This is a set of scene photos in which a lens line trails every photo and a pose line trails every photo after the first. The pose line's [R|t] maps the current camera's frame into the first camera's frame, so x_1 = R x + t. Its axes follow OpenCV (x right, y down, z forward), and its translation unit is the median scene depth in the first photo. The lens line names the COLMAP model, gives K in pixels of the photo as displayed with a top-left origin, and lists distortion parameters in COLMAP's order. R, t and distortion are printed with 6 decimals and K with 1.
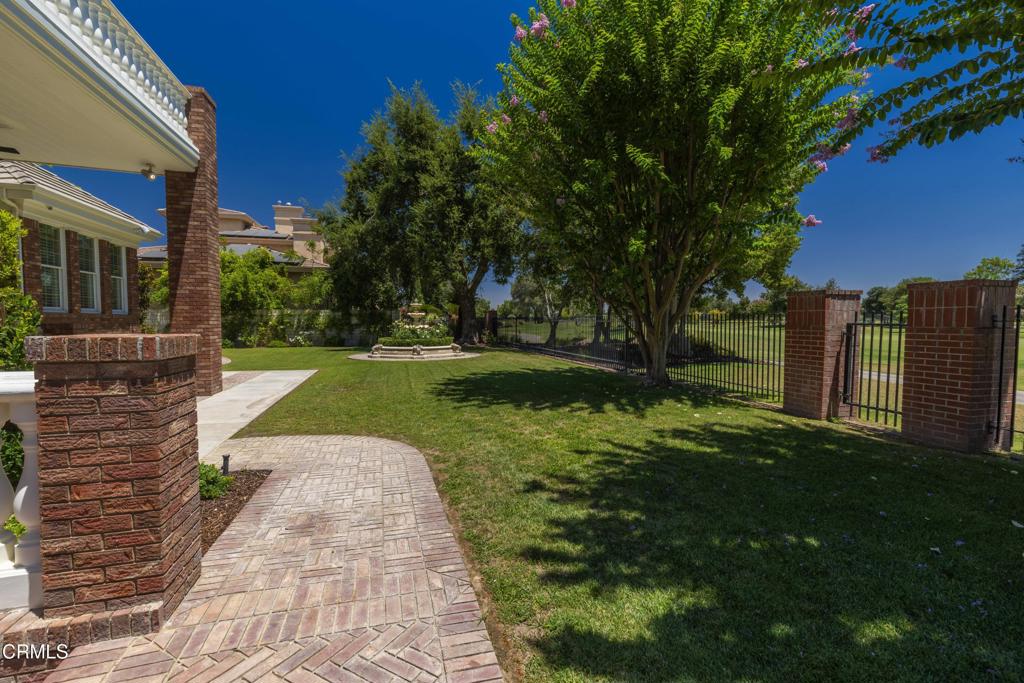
lens RADIAL K [[460.6, 0, 512.3], [0, 460.6, 340.5], [0, 0, 1]] dist [0.005654, -0.000712]
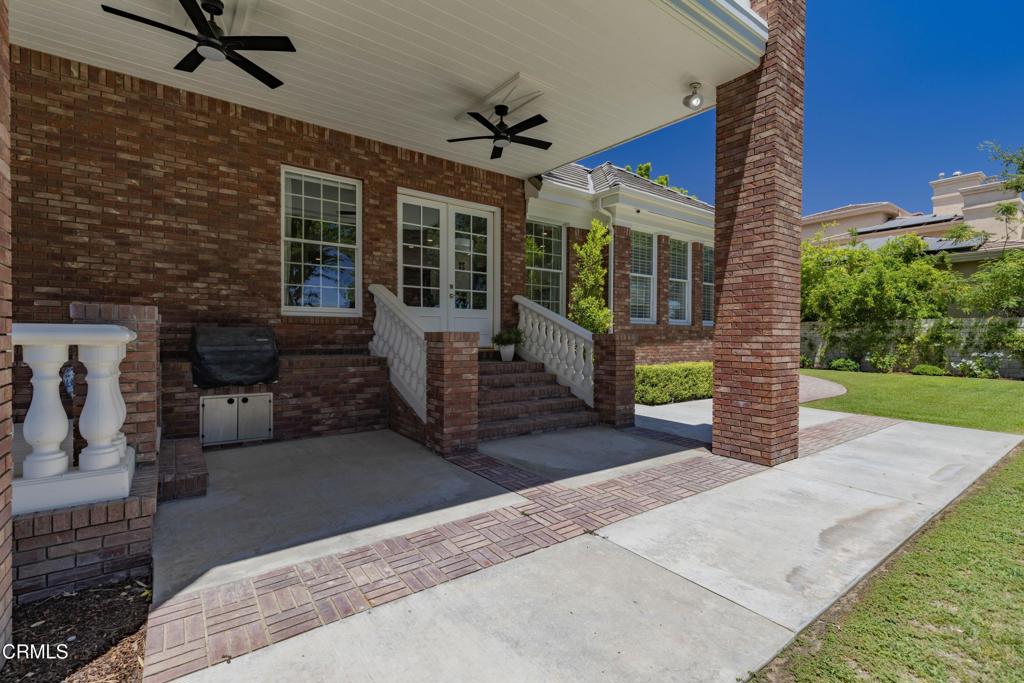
lens RADIAL K [[460.6, 0, 512.3], [0, 460.6, 340.5], [0, 0, 1]] dist [0.005654, -0.000712]
pose [[0.354545, 0.011651, -0.934966, -0.101718], [-0.045136, 0.998970, -0.004668, -0.005118], [0.933949, 0.043856, 0.354706, 0.206880]]
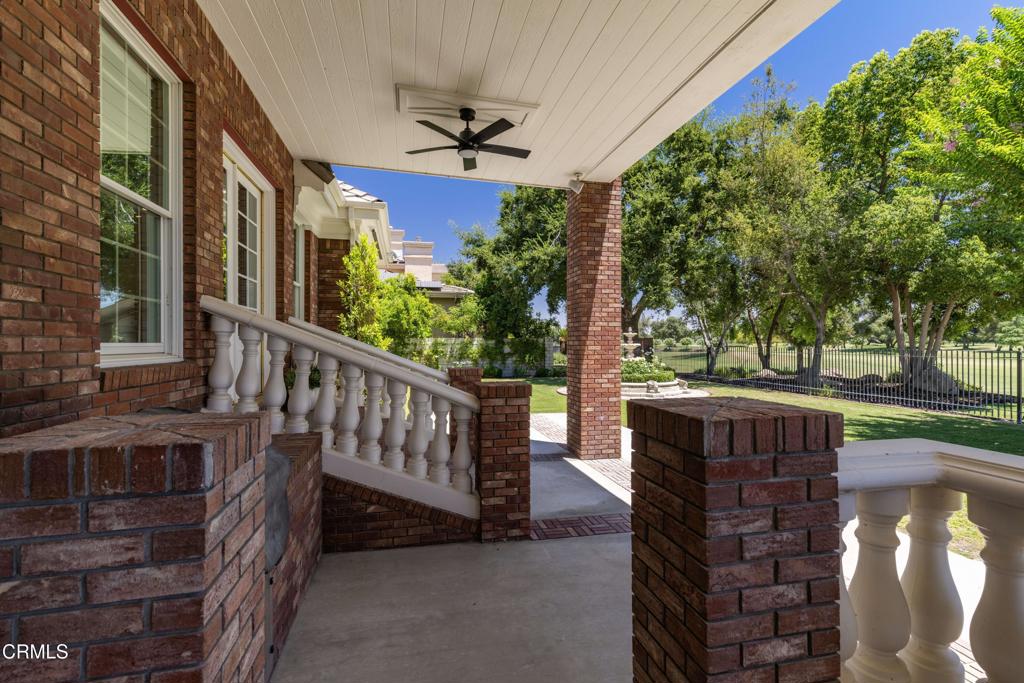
lens RADIAL K [[468.3, 0, 509.3], [0, 468.3, 341.0], [0, 0, 1]] dist [0.002370, -0.000435]
pose [[0.998410, -0.000985, -0.056362, -0.319765], [-0.001685, 0.998879, -0.047308, -0.017575], [0.056345, 0.047328, 0.997289, 0.068561]]
